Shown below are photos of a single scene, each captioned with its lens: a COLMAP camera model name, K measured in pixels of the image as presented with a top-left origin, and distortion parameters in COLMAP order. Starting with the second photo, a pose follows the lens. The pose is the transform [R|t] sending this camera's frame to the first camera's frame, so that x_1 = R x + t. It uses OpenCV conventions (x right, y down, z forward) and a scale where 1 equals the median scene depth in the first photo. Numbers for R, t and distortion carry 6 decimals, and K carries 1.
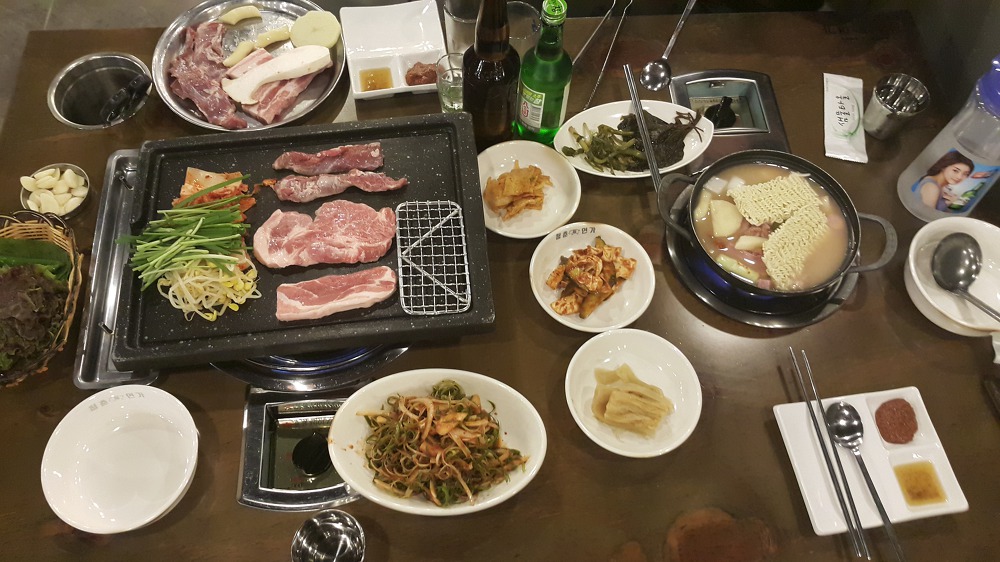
lens RADIAL K [[765.9, 0, 500.0], [0, 765.9, 281.0], [0, 0, 1]] dist [0.003632, -0.000862]
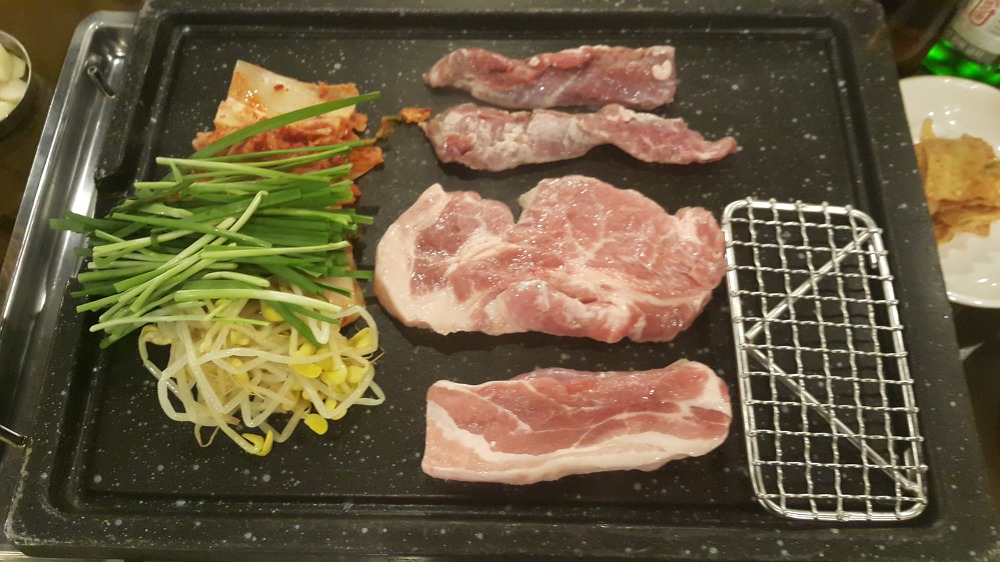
lens RADIAL K [[875.4, 0, 500.0], [0, 875.4, 281.0], [0, 0, 1]] dist [0.019365, -0.003068]
pose [[0.990110, 0.117074, -0.077299, -0.217391], [-0.112109, 0.991520, 0.065723, -0.077885], [0.084338, -0.056407, 0.994839, 0.536527]]
